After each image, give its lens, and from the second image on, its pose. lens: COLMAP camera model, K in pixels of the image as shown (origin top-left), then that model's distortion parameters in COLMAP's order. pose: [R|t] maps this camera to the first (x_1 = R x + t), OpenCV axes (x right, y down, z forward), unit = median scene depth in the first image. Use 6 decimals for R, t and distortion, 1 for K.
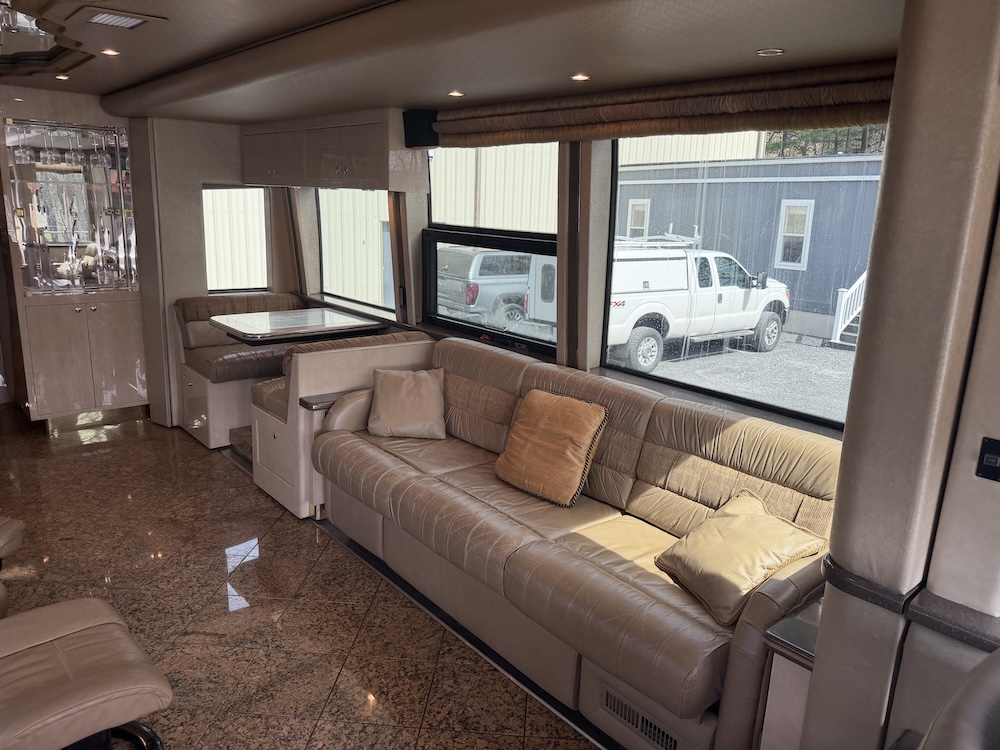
lens RADIAL K [[706.2, 0, 497.8], [0, 706.2, 370.2], [0, 0, 1]] dist [0.111537, -0.177124]
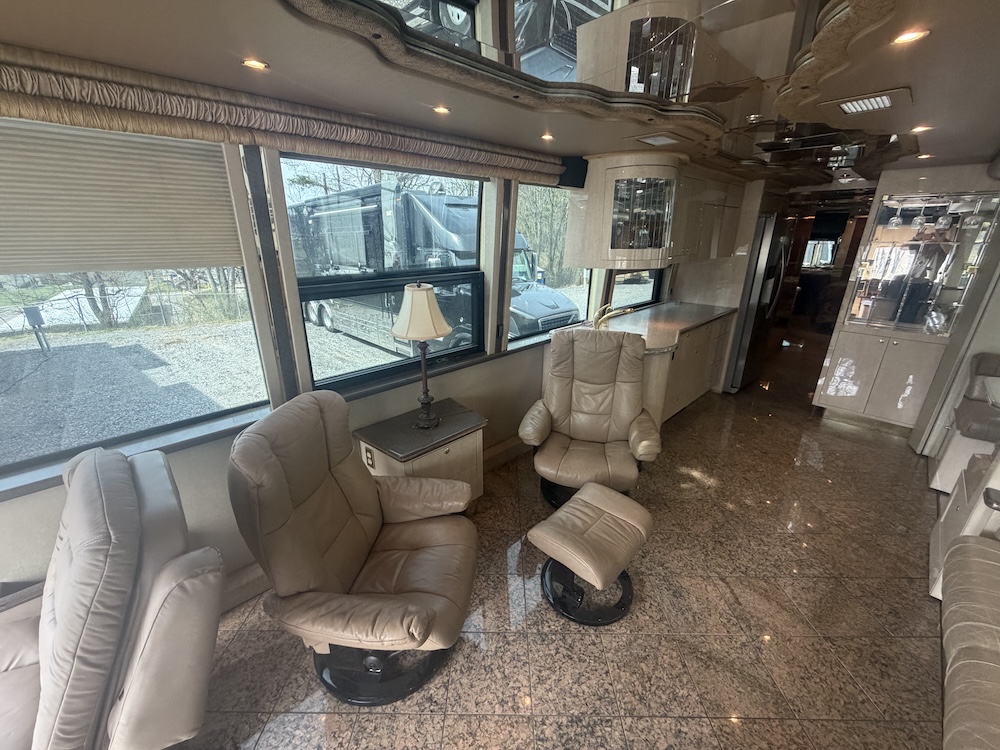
lens RADIAL K [[400.7, 0, 498.8], [0, 400.7, 372.4], [0, 0, 1]] dist [0.002039, 0.000140]
pose [[0.061663, 0.297187, -0.952826, 0.118874], [-0.232022, 0.932758, 0.275912, -0.090025], [0.970754, 0.204063, 0.126471, 0.299104]]
